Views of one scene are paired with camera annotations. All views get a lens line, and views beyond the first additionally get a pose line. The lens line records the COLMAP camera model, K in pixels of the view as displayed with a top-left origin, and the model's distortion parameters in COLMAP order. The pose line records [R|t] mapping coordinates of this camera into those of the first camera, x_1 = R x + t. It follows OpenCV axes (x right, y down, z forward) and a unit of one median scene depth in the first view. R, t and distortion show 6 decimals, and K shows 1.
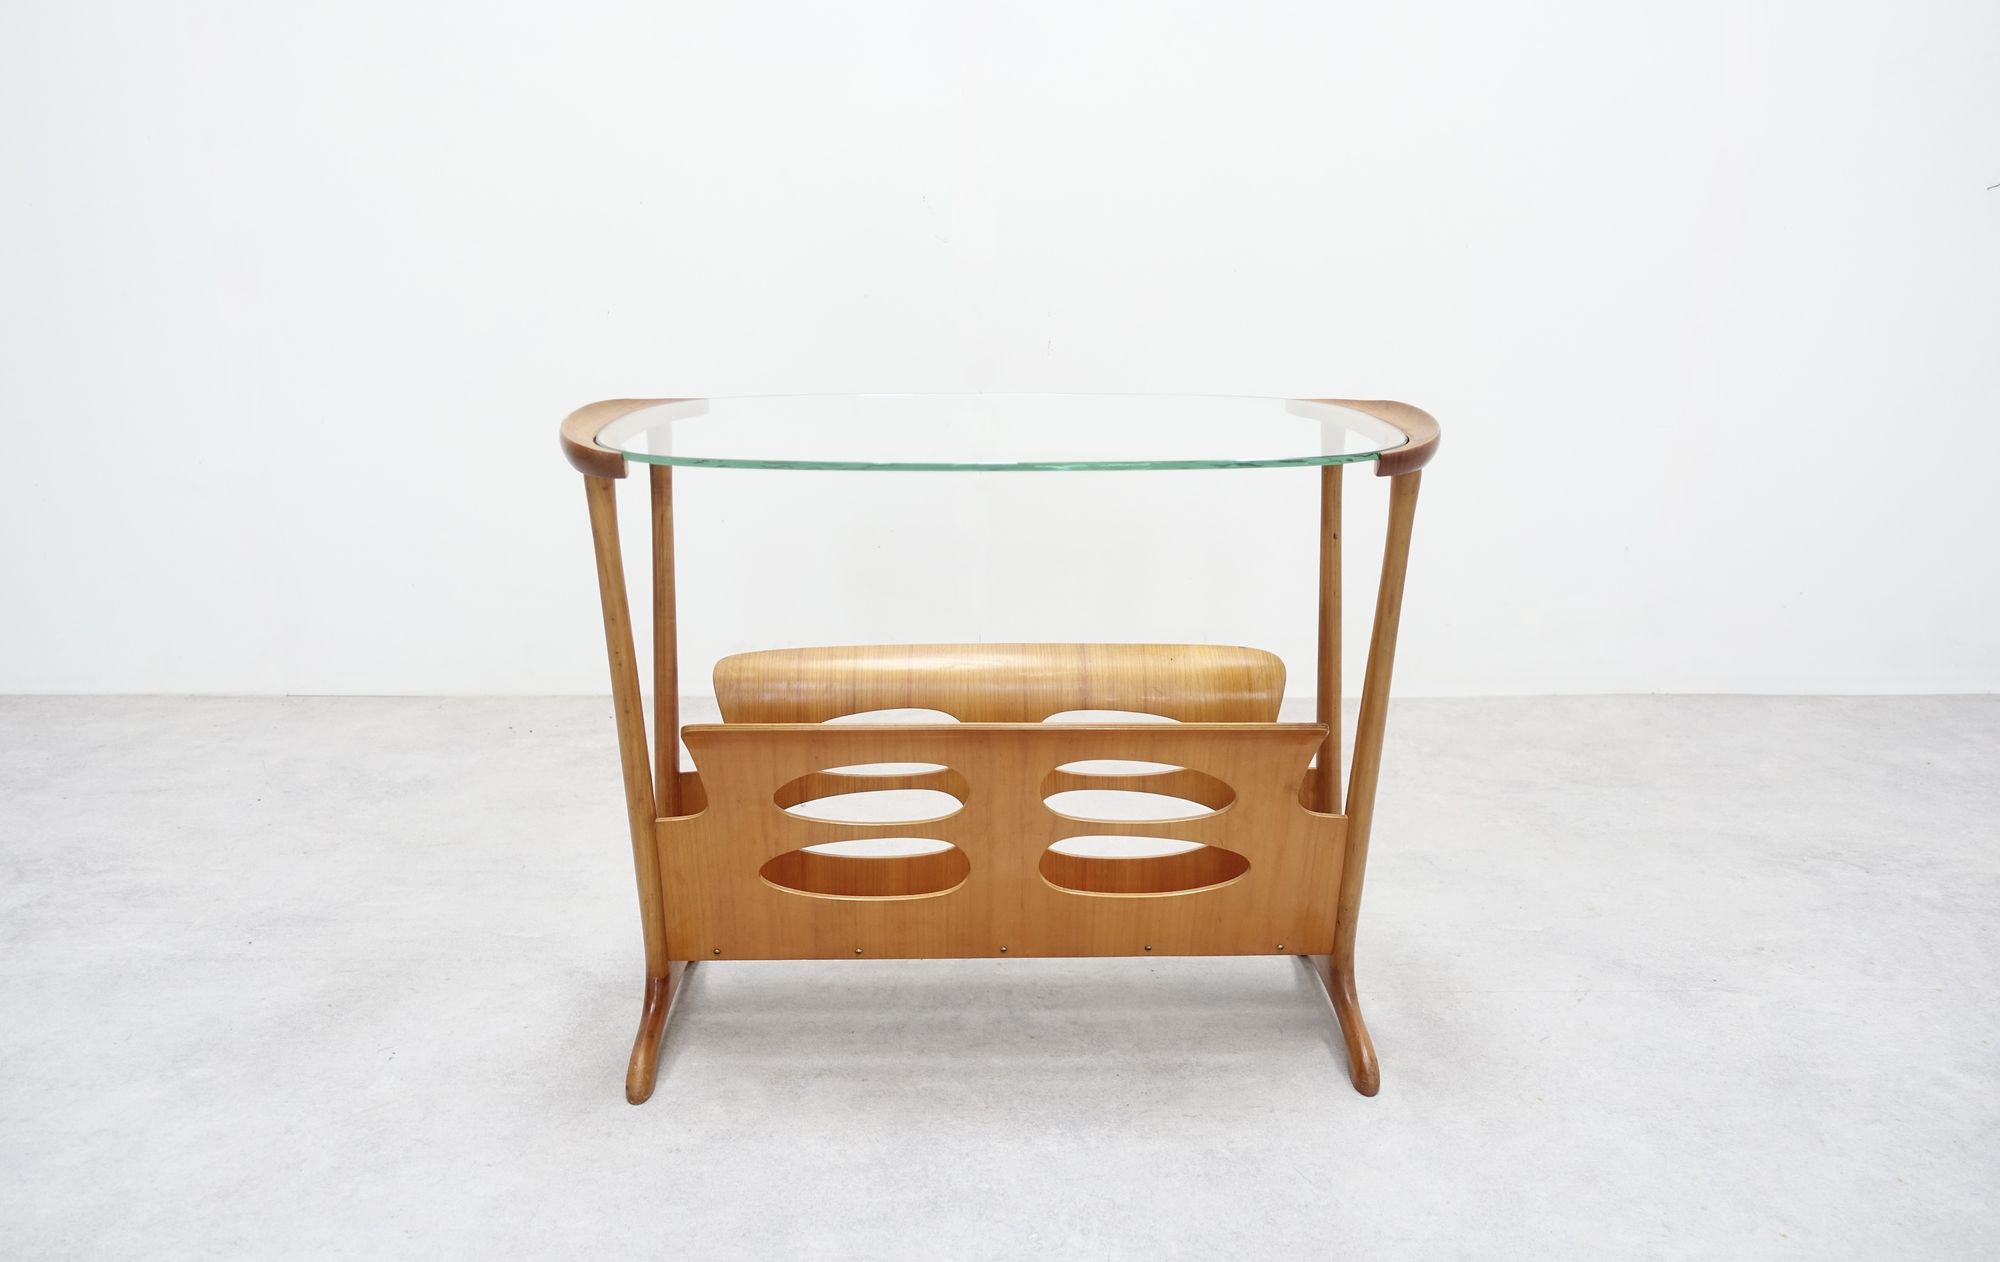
lens RADIAL K [[1604.6, 0, 1030.4], [0, 1604.6, 640.7], [0, 0, 1]] dist [0.000188, 0.003377]
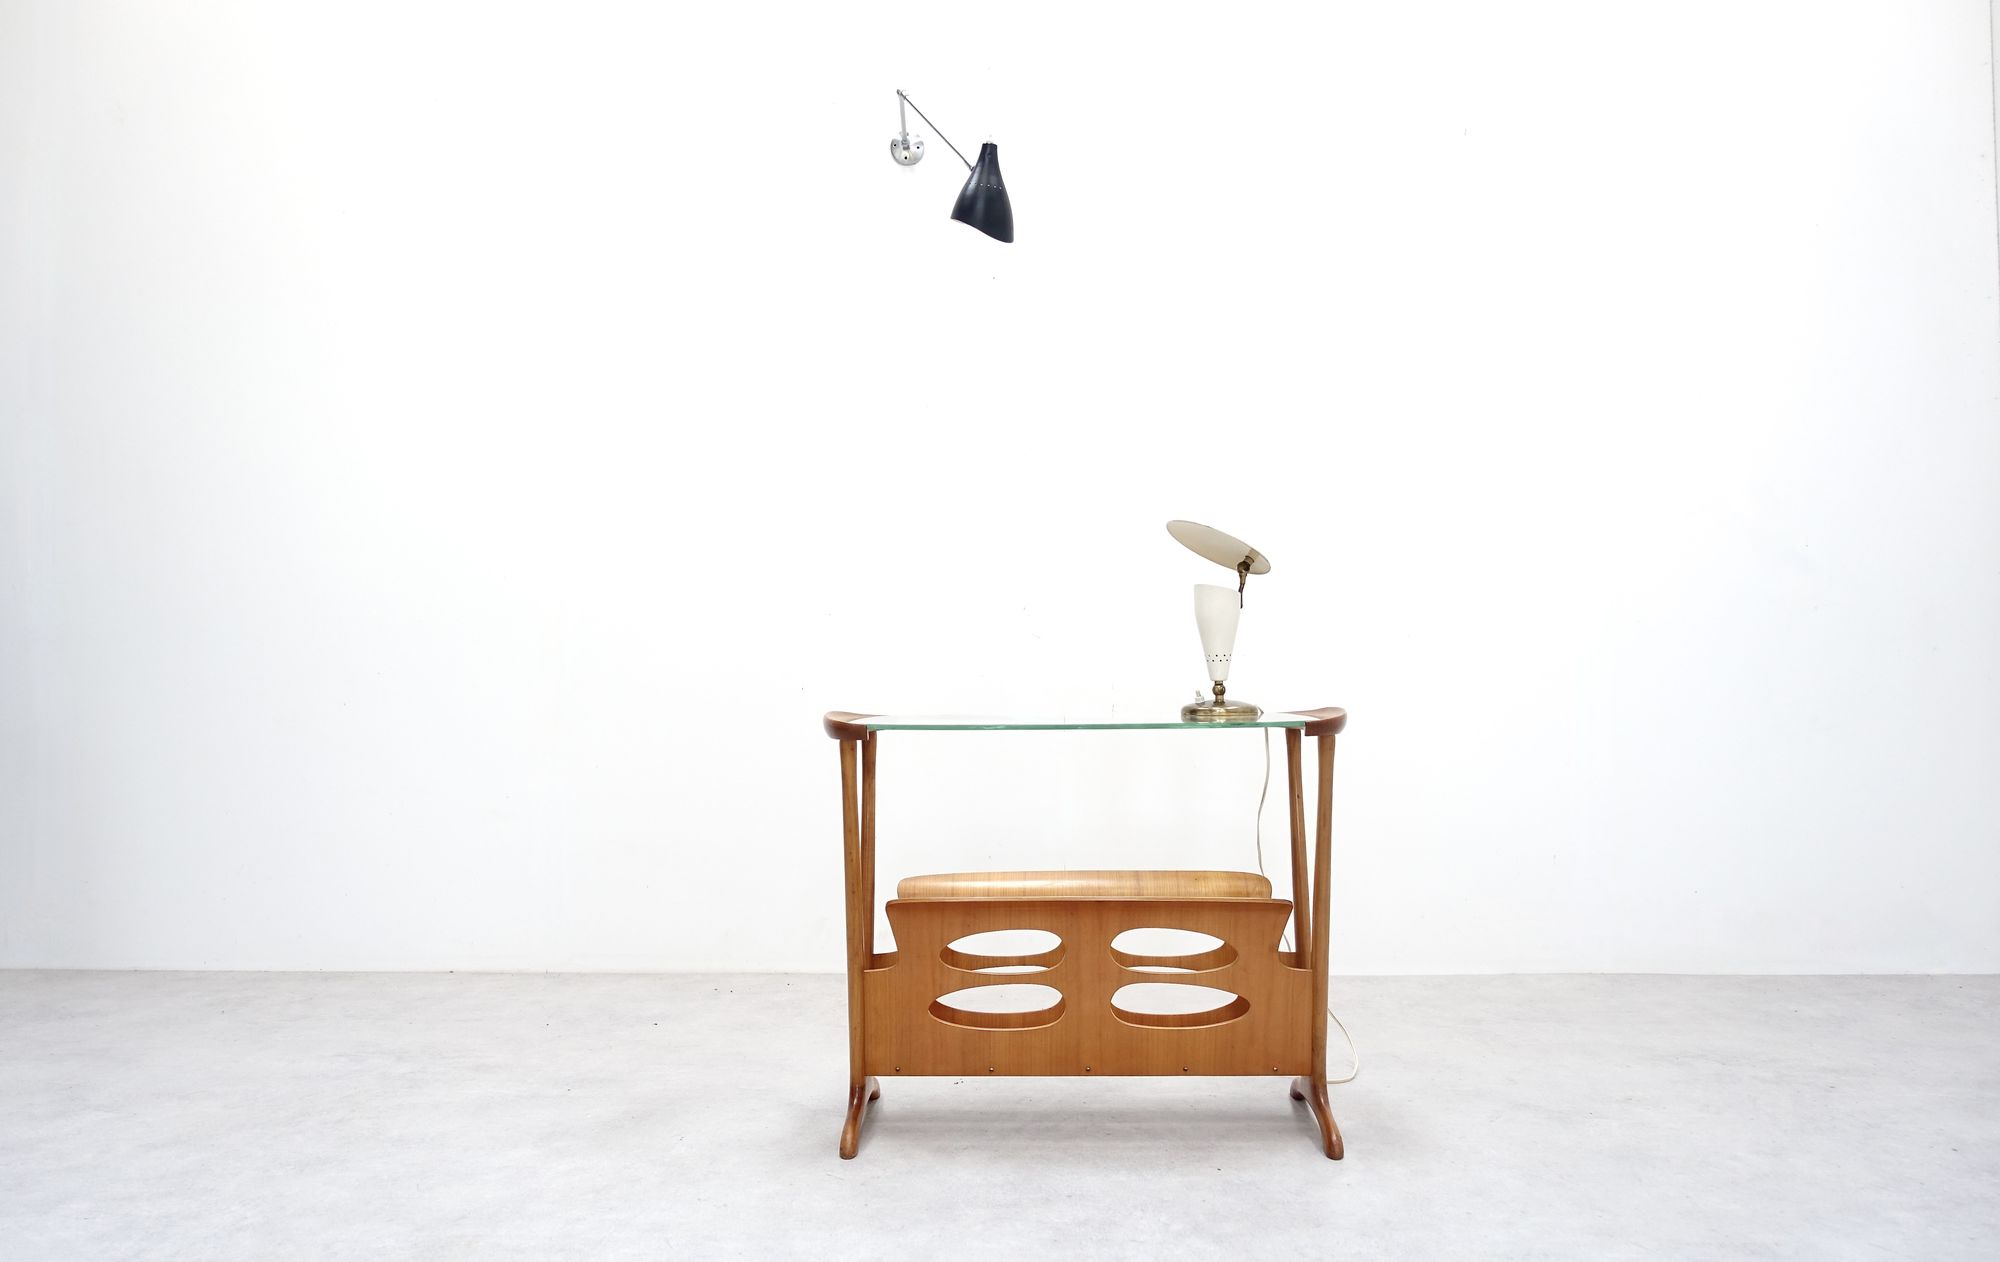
lens RADIAL K [[1592.1, 0, 1001.0], [0, 1592.1, 554.3], [0, 0, 1]] dist [0.001058, 0.000564]
pose [[0.998123, -0.015121, -0.059342, -0.002528], [-0.005144, 0.944914, -0.327279, 0.225250], [0.061022, 0.326970, 0.943062, -0.559997]]
